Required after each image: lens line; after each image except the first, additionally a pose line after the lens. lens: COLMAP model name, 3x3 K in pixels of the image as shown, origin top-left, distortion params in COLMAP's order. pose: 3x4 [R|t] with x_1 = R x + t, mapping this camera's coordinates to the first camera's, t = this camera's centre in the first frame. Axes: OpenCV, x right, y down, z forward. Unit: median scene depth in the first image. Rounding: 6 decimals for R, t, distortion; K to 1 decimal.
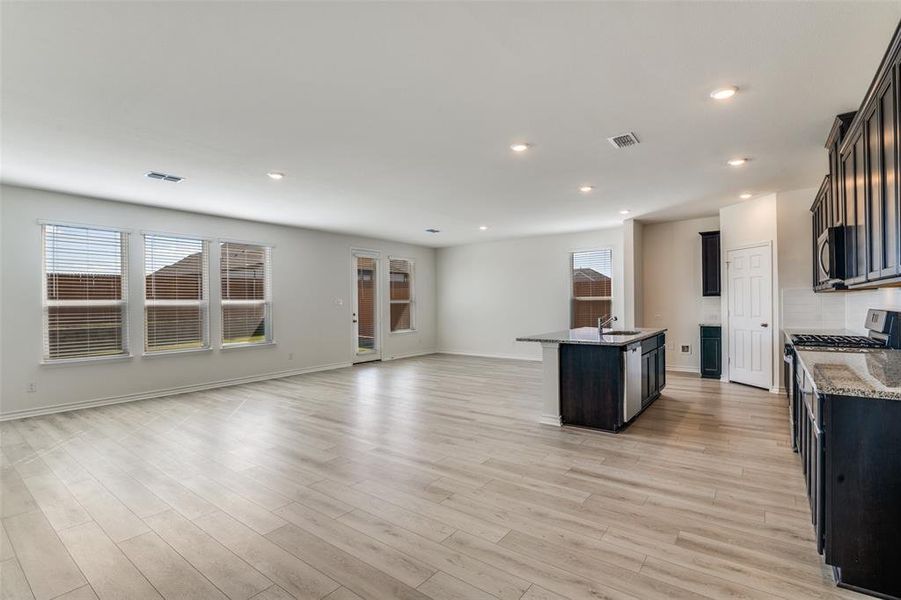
lens RADIAL K [[422.8, 0, 426.4], [0, 422.8, 301.0], [0, 0, 1]] dist [-0.018937, 0.002856]
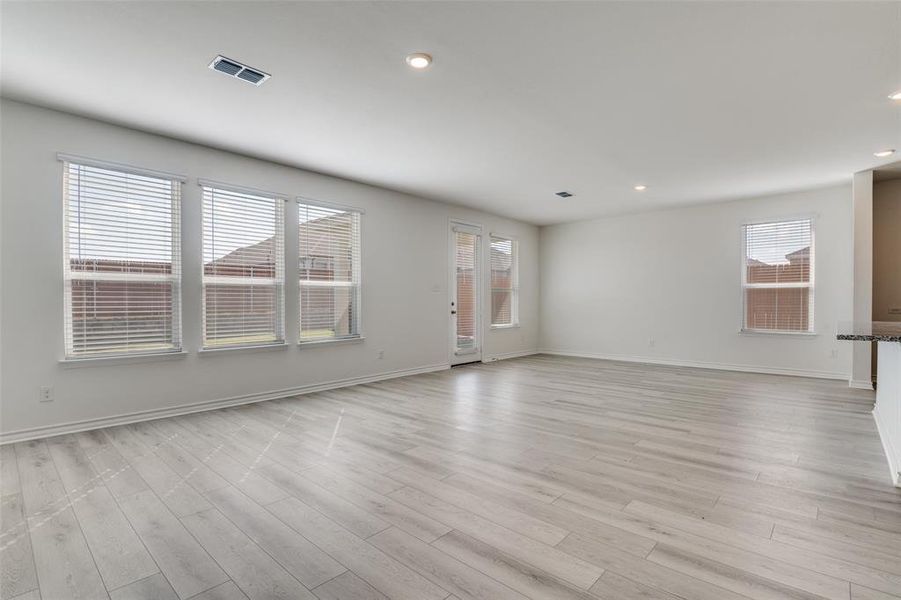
lens RADIAL K [[422.8, 0, 435.8], [0, 422.8, 302.9], [0, 0, 1]] dist [-0.018937, 0.002856]
pose [[0.997685, 0.011684, -0.066994, -0.193544], [-0.011110, 0.999898, 0.008933, 0.030198], [0.067092, -0.008168, 0.997713, 0.264427]]
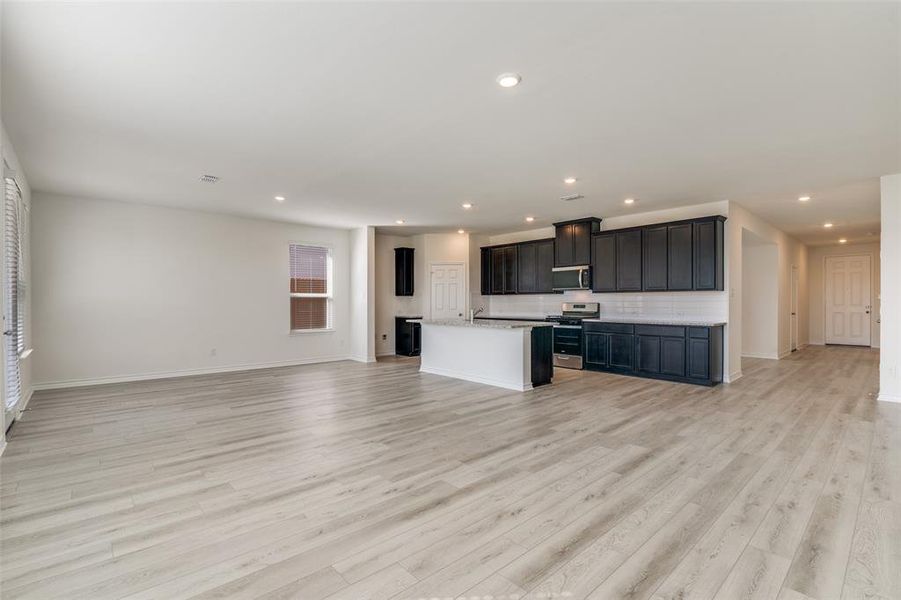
lens RADIAL K [[422.8, 0, 446.2], [0, 422.8, 303.6], [0, 0, 1]] dist [-0.018937, 0.002856]
pose [[0.145497, 0.010553, 0.989302, -0.656237], [-0.007331, 0.999927, -0.009588, 0.024339], [-0.989332, -0.005858, 0.145564, 0.669740]]
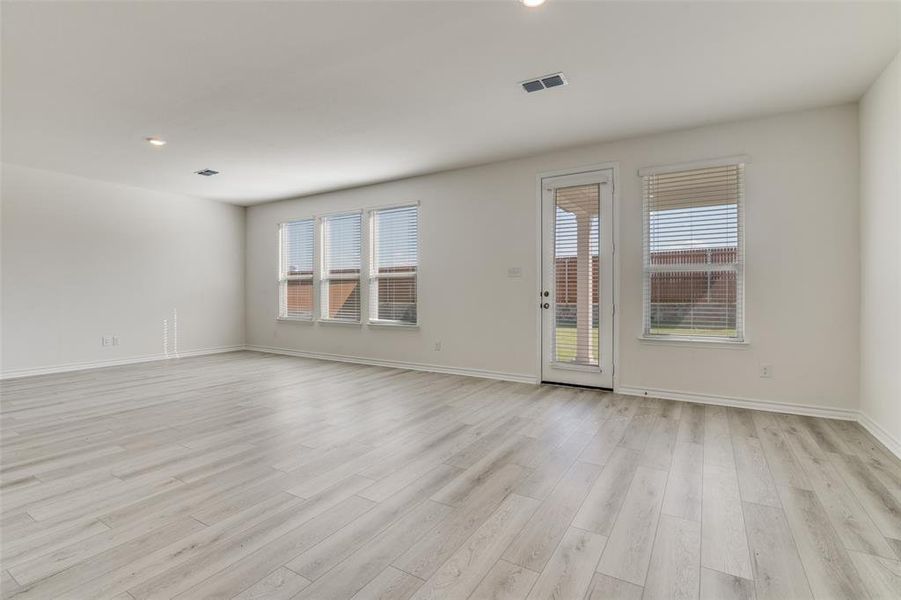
lens RADIAL K [[422.8, 0, 442.1], [0, 422.8, 291.7], [0, 0, 1]] dist [-0.018937, 0.002856]
pose [[0.142266, 0.013649, -0.989734, 0.469113], [0.004345, 0.999887, 0.014414, 0.027005], [0.989819, -0.006351, 0.142191, 1.015077]]
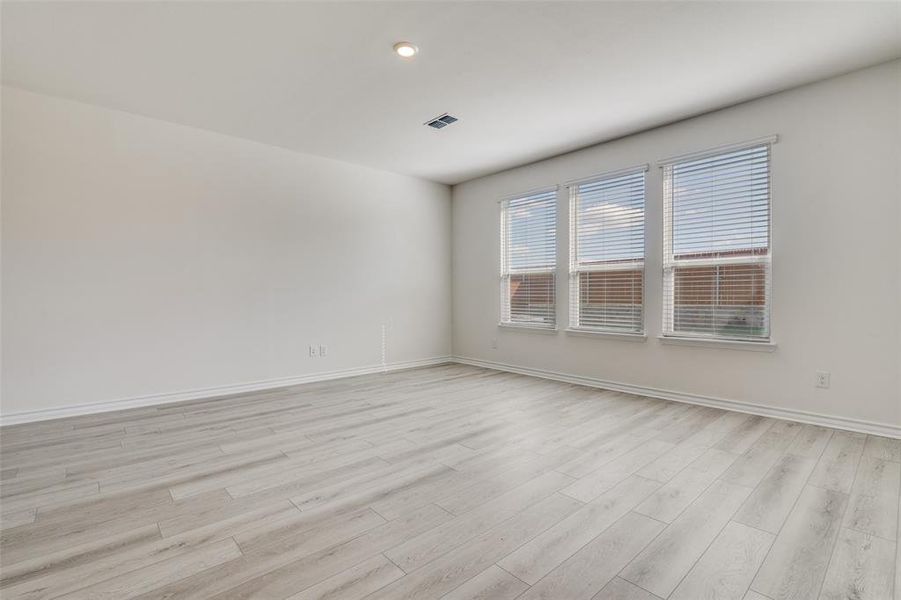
lens RADIAL K [[422.8, 0, 453.4], [0, 422.8, 297.4], [0, 0, 1]] dist [-0.018937, 0.002856]
pose [[-0.139021, 0.027858, -0.989898, 0.169287], [0.011053, 0.999586, 0.026578, 0.032764], [0.990228, -0.007247, -0.139271, 0.772363]]
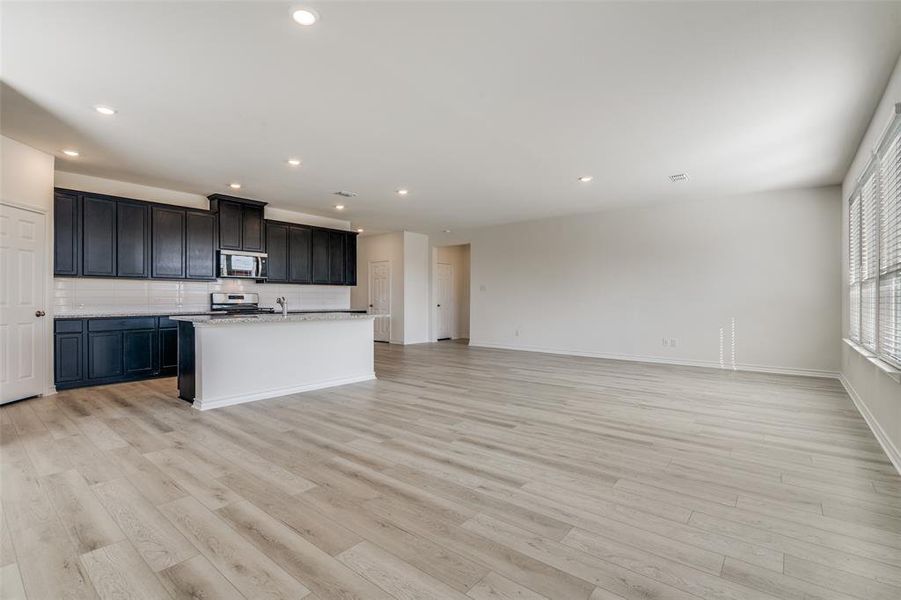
lens RADIAL K [[422.8, 0, 449.5], [0, 422.8, 301.2], [0, 0, 1]] dist [-0.018937, 0.002856]
pose [[-0.999833, 0.011894, -0.013870, 0.040440], [0.011931, 0.999926, -0.002561, 0.036067], [0.013839, -0.002726, -0.999901, 1.477756]]
